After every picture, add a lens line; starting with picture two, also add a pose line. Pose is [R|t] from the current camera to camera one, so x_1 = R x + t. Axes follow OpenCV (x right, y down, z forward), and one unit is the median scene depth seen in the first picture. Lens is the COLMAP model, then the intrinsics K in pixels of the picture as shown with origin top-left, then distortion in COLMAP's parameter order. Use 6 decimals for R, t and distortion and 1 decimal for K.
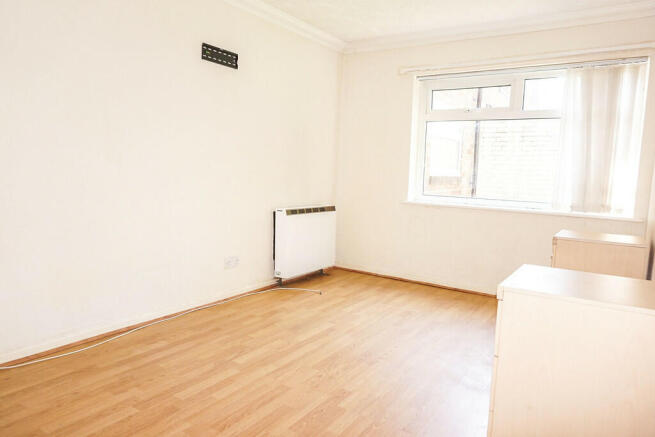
lens RADIAL K [[443.9, 0, 325.2], [0, 443.9, 218.8], [0, 0, 1]] dist [-0.027013, 0.009293]
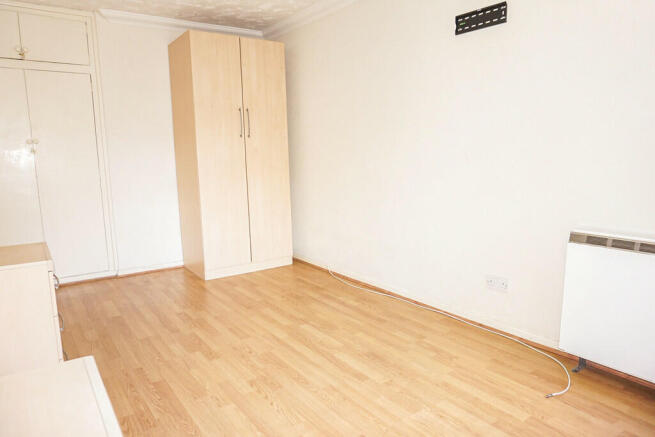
lens RADIAL K [[443.9, 0, 324.9], [0, 443.9, 218.7], [0, 0, 1]] dist [-0.027013, 0.009293]
pose [[-0.362629, 0.112594, -0.925107, 0.745421], [-0.091136, 0.983632, 0.155442, -0.131410], [0.927467, 0.140679, -0.346432, 1.248692]]
